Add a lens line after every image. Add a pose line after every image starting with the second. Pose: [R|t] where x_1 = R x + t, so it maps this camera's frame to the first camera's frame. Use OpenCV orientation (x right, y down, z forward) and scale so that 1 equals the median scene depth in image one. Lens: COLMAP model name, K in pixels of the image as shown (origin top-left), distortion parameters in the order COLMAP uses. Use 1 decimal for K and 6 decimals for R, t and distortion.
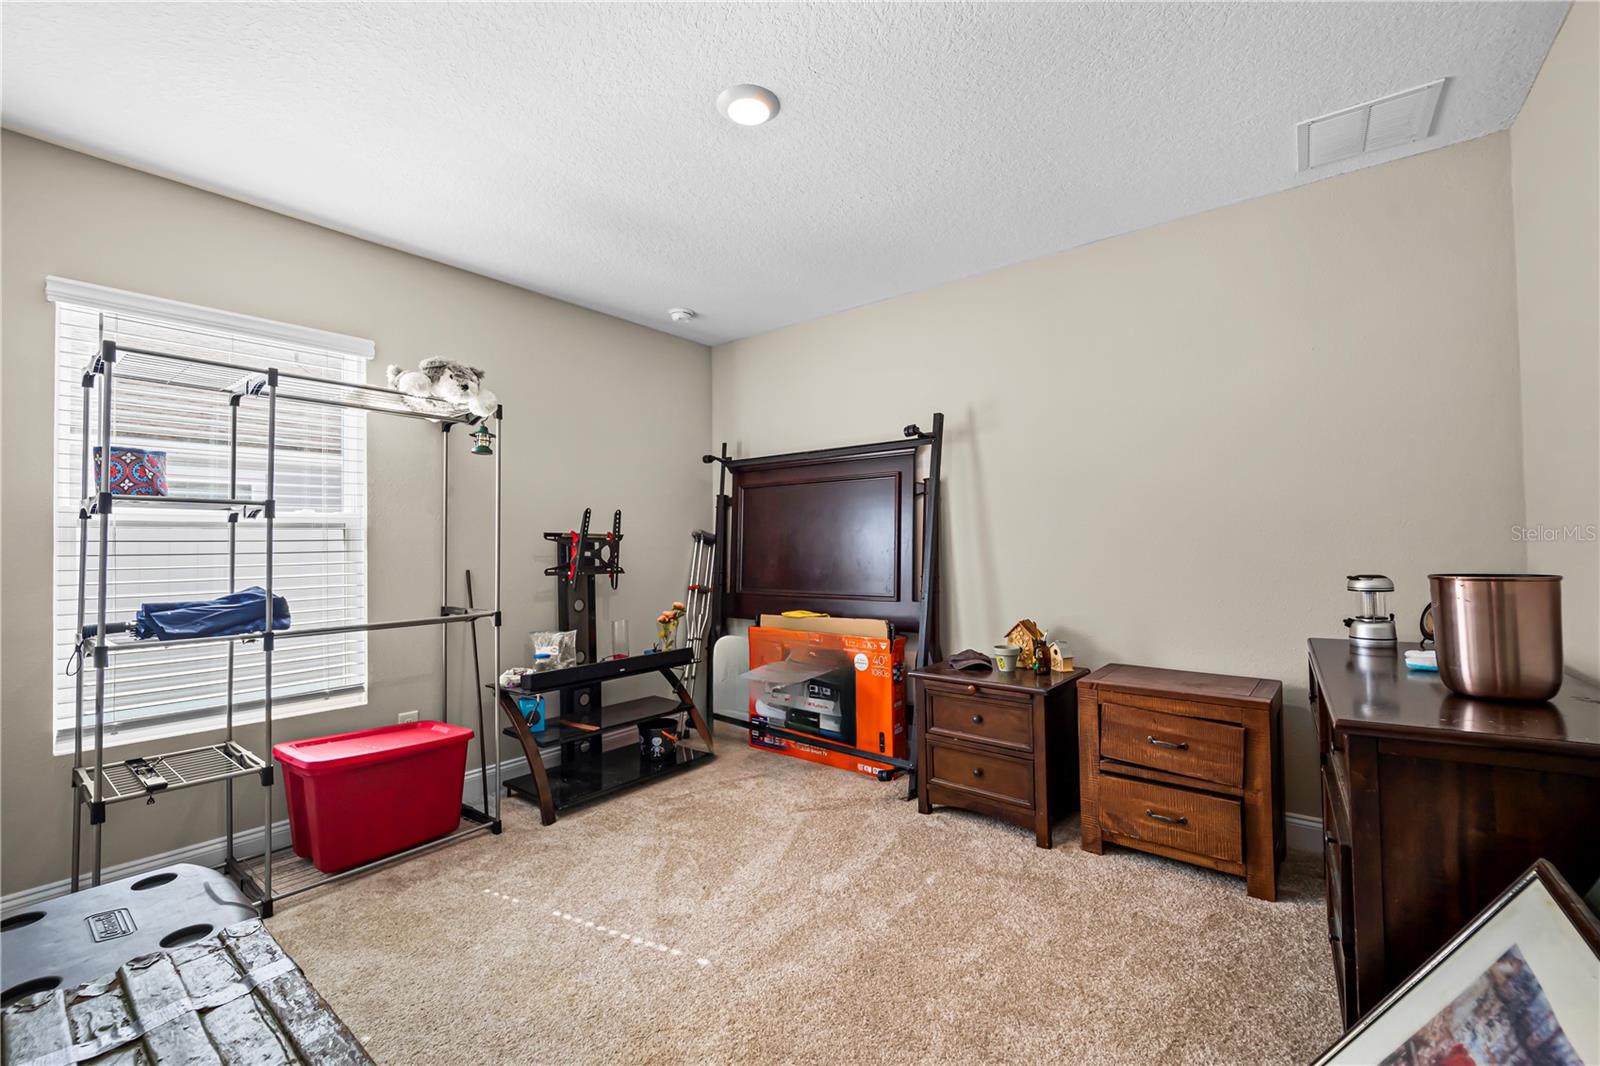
lens RADIAL K [[650.8, 0, 795.2], [0, 650.8, 531.5], [0, 0, 1]] dist [-0.002425, -0.004969]
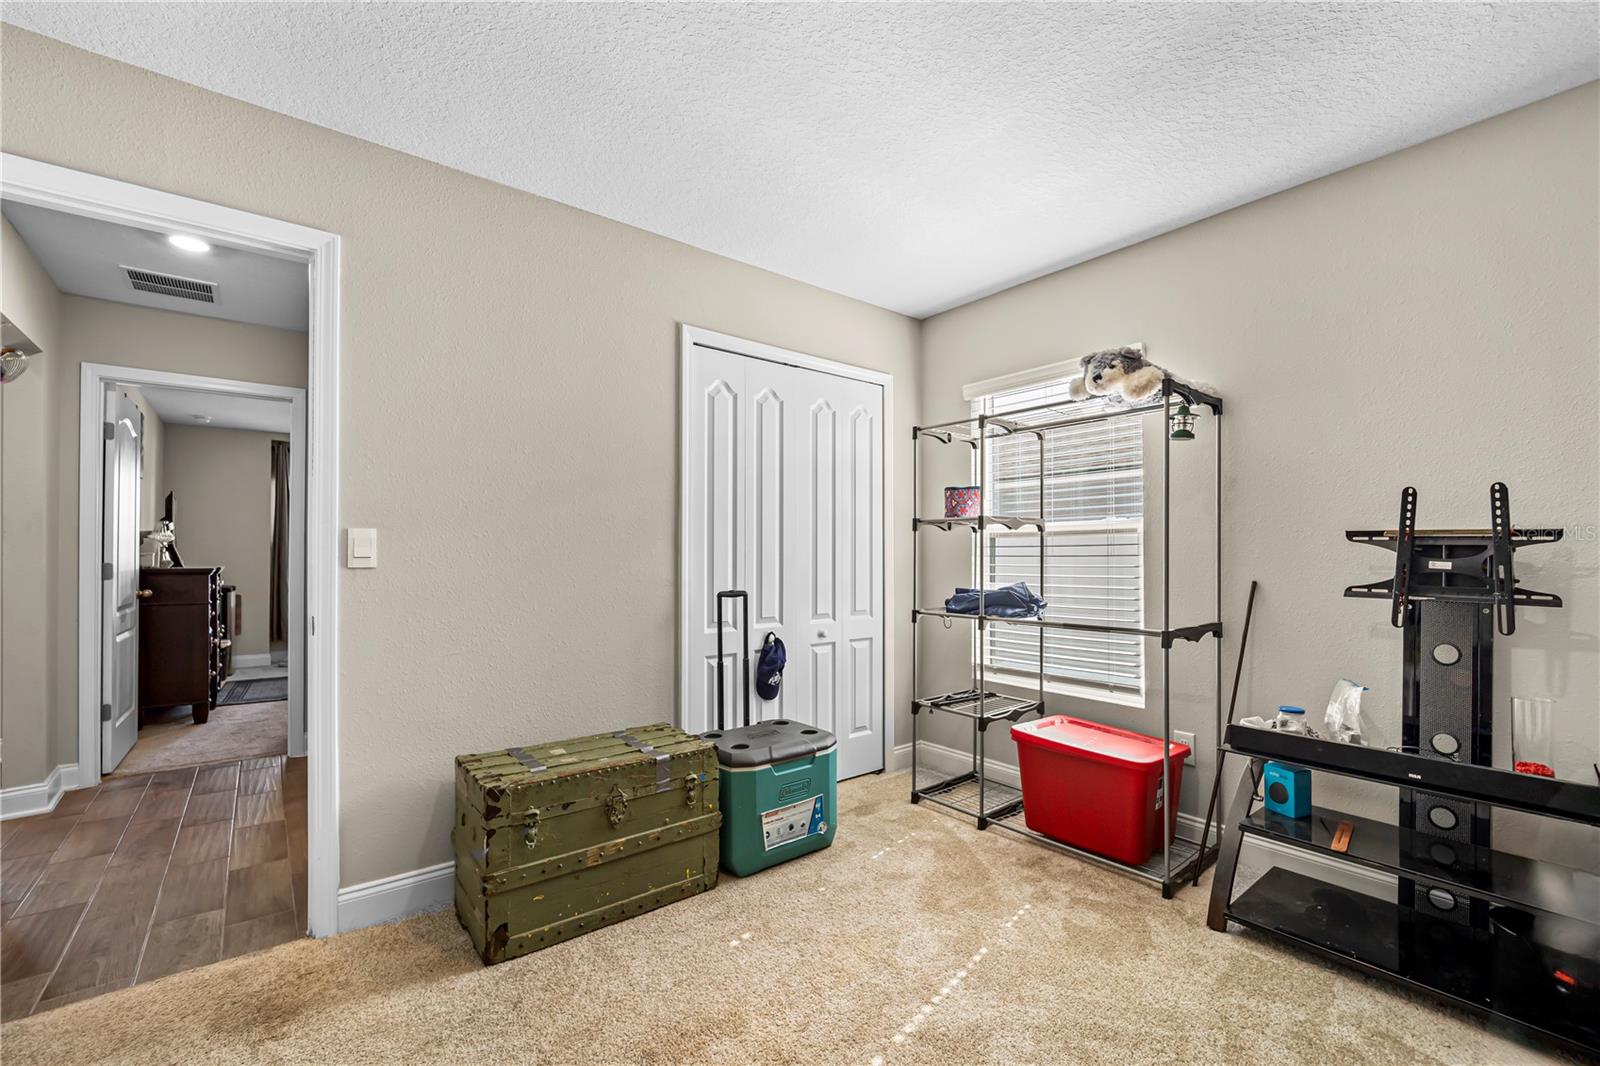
lens RADIAL K [[650.8, 0, 788.1], [0, 650.8, 543.5], [0, 0, 1]] dist [-0.002425, -0.004969]
pose [[-0.214363, -0.006238, -0.976734, 0.473744], [0.022510, 0.999682, -0.011325, 0.011523], [0.976495, -0.024414, -0.214155, 0.741955]]
